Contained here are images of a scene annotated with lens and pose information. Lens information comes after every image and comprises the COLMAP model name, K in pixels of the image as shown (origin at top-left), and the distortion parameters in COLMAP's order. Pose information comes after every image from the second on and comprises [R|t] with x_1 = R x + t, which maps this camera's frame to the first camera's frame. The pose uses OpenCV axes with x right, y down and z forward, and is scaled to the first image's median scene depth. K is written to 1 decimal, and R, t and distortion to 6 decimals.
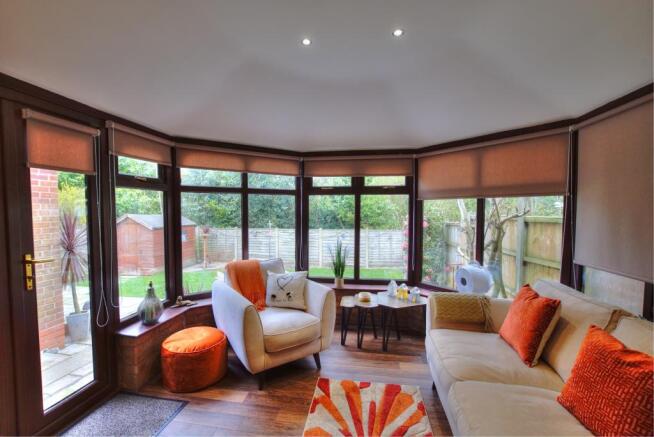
lens RADIAL K [[285.1, 0, 323.9], [0, 285.1, 221.1], [0, 0, 1]] dist [-0.029670, 0.000789]
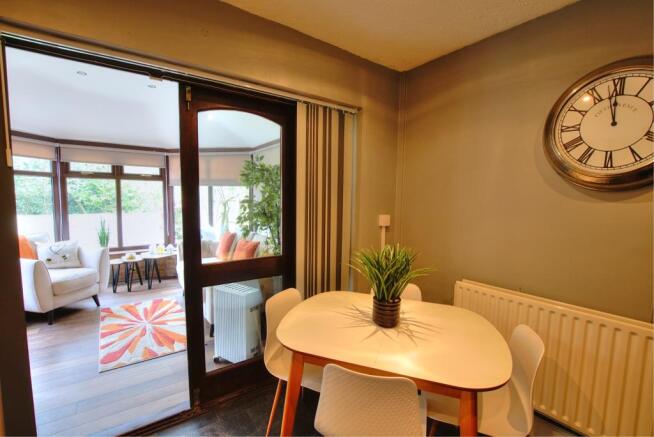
lens RADIAL K [[285.1, 0, 323.8], [0, 285.1, 221.8], [0, 0, 1]] dist [-0.029670, 0.000789]
pose [[0.694481, -0.052068, 0.717625, -0.164296], [0.012404, 0.998096, 0.060414, 0.032358], [-0.719404, -0.033055, 0.693804, -0.568913]]
